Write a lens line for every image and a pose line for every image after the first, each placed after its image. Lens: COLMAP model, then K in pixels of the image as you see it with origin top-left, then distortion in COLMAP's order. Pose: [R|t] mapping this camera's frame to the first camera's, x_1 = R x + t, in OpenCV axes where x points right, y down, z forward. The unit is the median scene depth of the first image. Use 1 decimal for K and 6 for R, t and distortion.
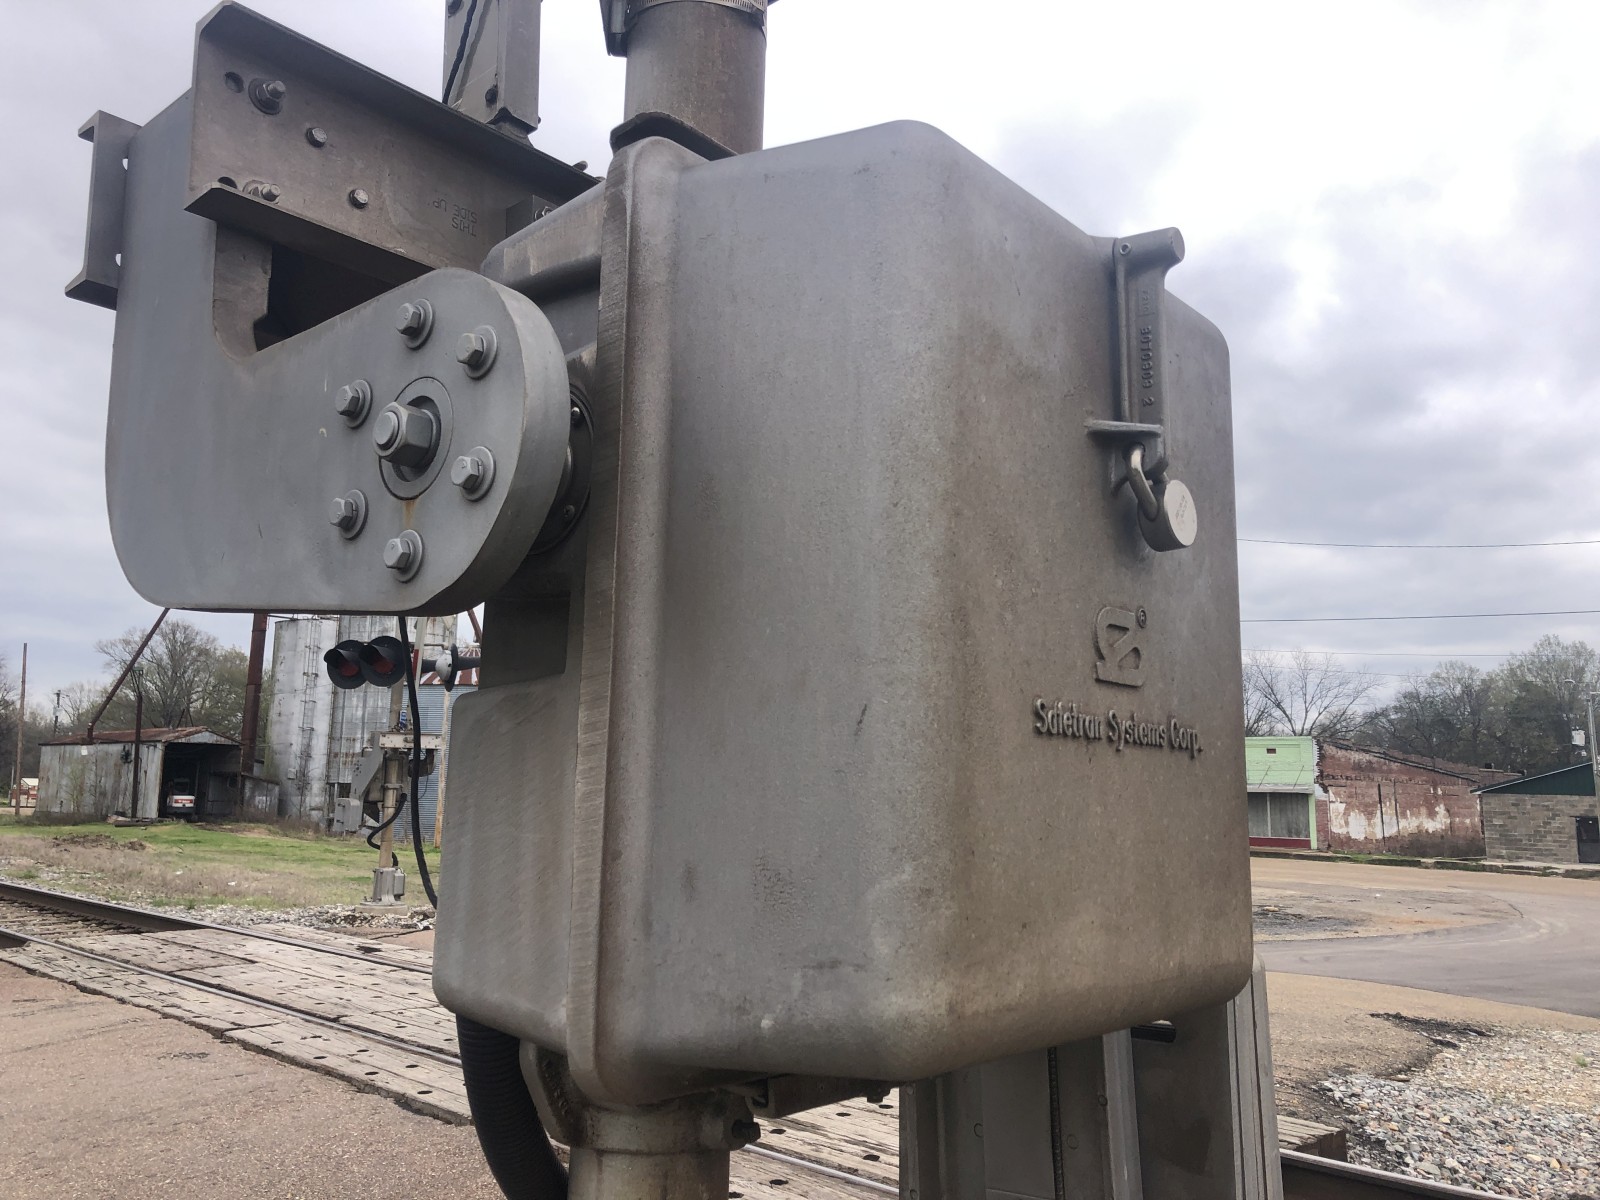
lens RADIAL K [[1261.6, 0, 851.2], [0, 1261.6, 631.7], [0, 0, 1]] dist [0.043525, -0.055925]
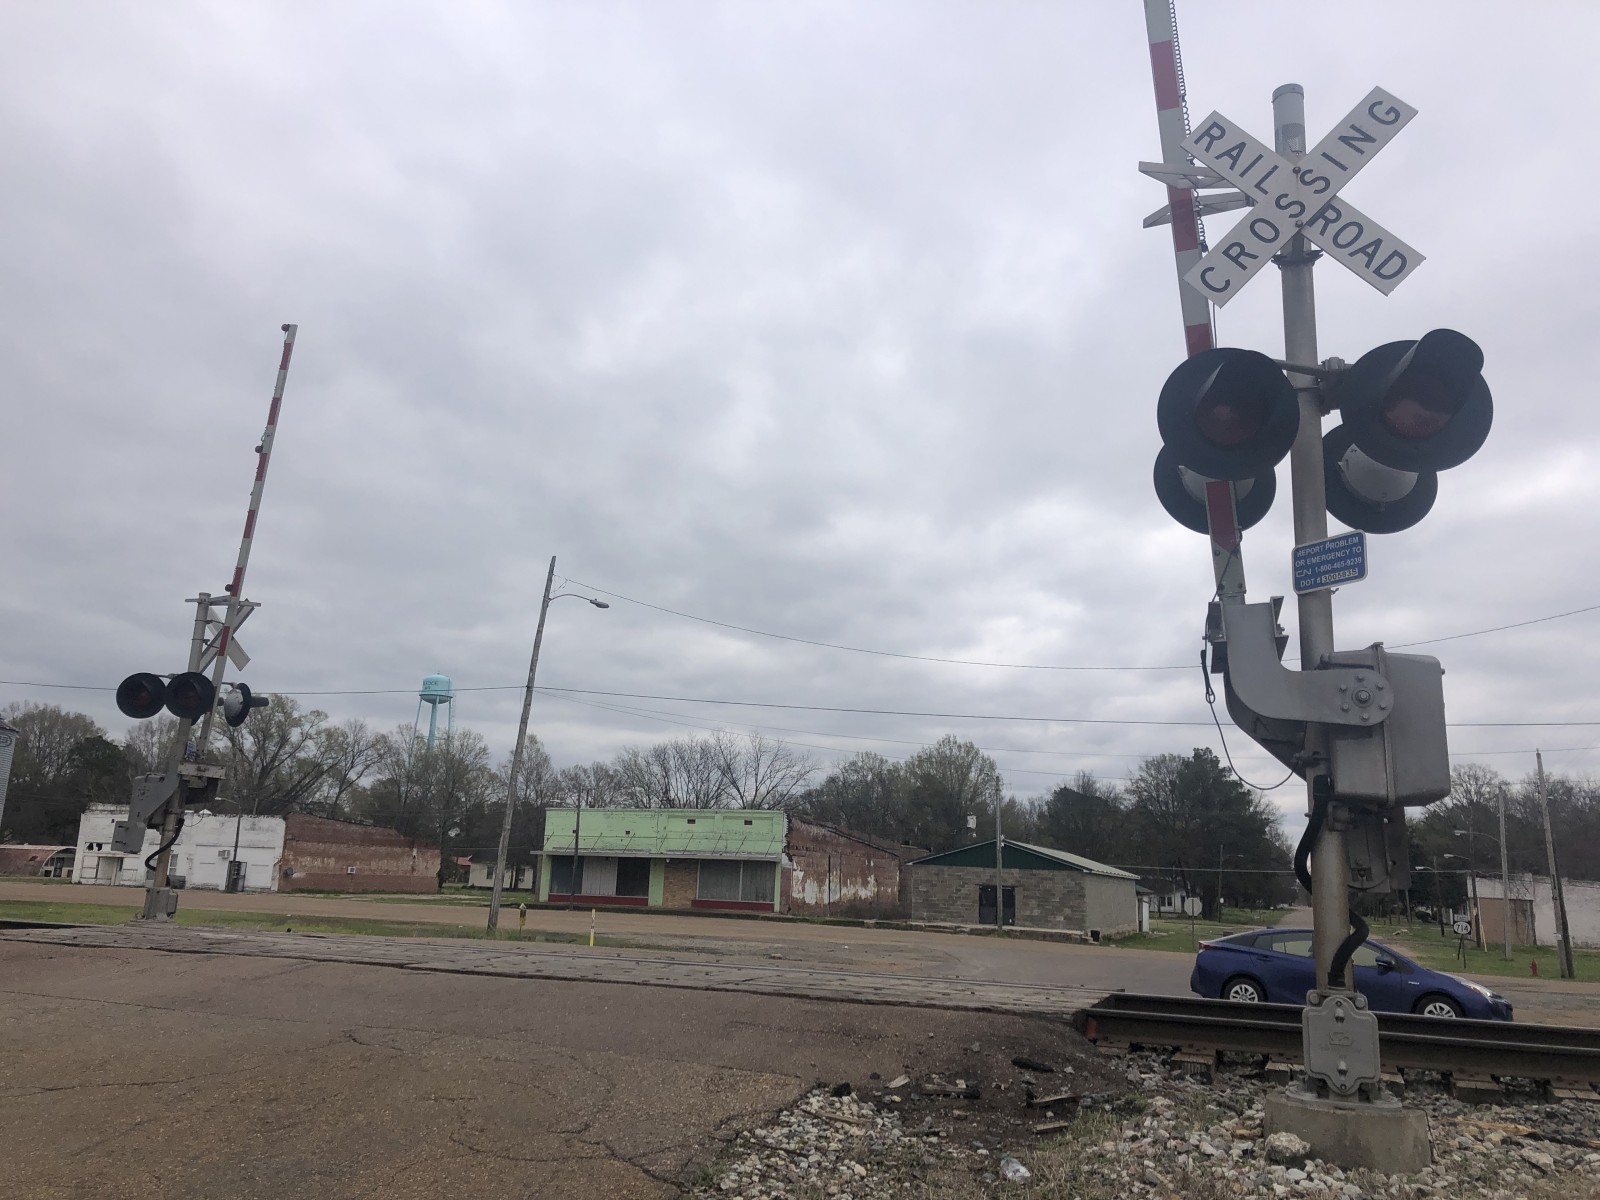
lens RADIAL K [[1261.6, 0, 802.0], [0, 1261.6, 572.8], [0, 0, 1]] dist [0.043525, -0.055925]
pose [[0.910476, 0.113812, 0.397593, -0.097674], [-0.071774, 0.990283, -0.119111, 0.003291], [-0.407286, 0.079911, 0.909798, -0.064622]]
